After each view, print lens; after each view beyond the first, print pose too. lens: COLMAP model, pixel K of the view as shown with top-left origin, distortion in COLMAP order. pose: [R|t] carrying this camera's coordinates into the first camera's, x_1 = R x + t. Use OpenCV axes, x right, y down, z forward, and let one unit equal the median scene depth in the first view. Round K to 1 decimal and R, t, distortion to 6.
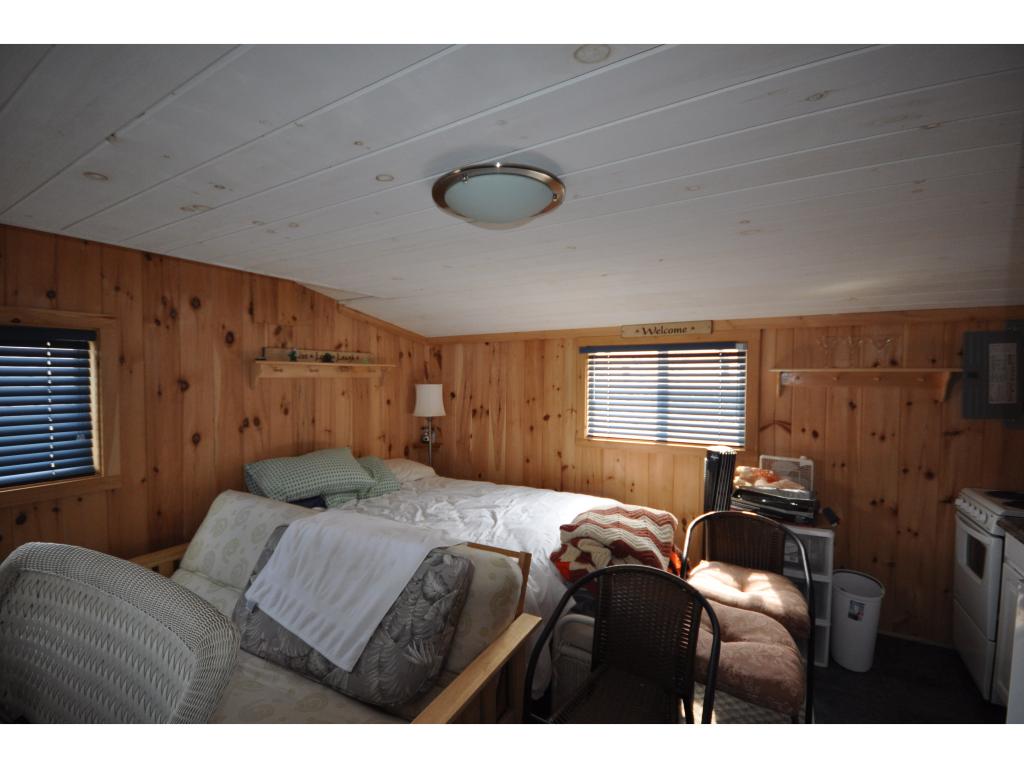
lens RADIAL K [[443.9, 0, 509.7], [0, 443.9, 396.8], [0, 0, 1]] dist [-0.008998, -0.000581]
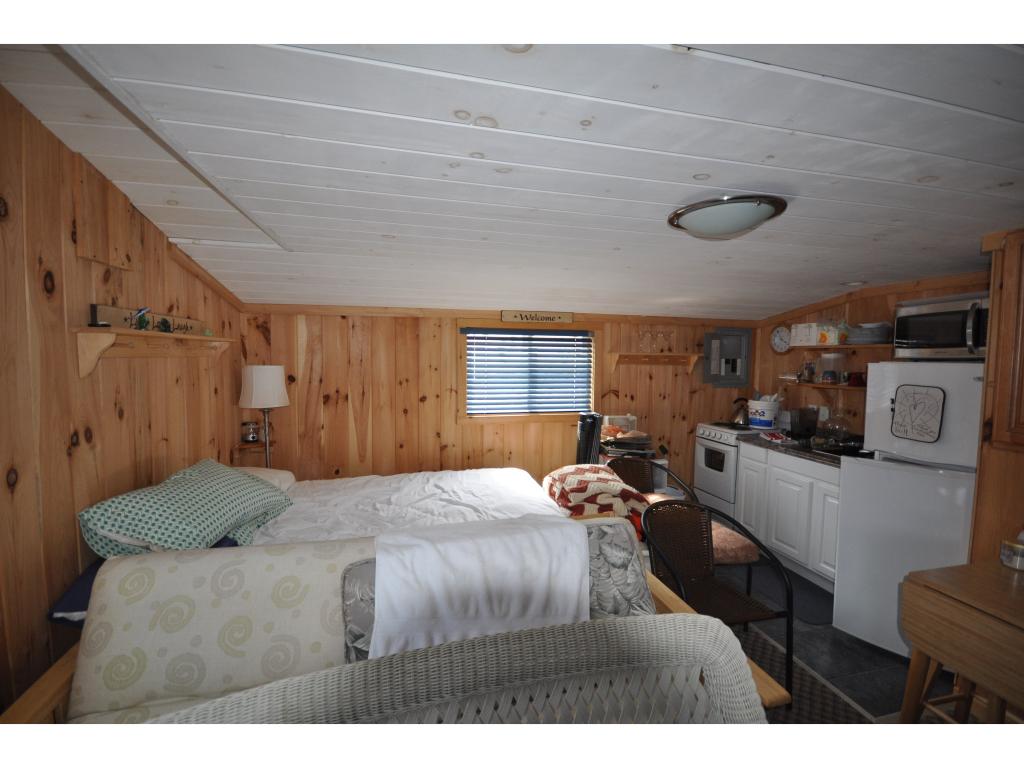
lens RADIAL K [[443.9, 0, 509.7], [0, 443.9, 396.8], [0, 0, 1]] dist [-0.008998, -0.000581]
pose [[0.718695, -0.057683, 0.692929, -0.512051], [0.023295, 0.997991, 0.058918, -0.011823], [-0.694935, -0.026202, 0.718595, 0.196802]]
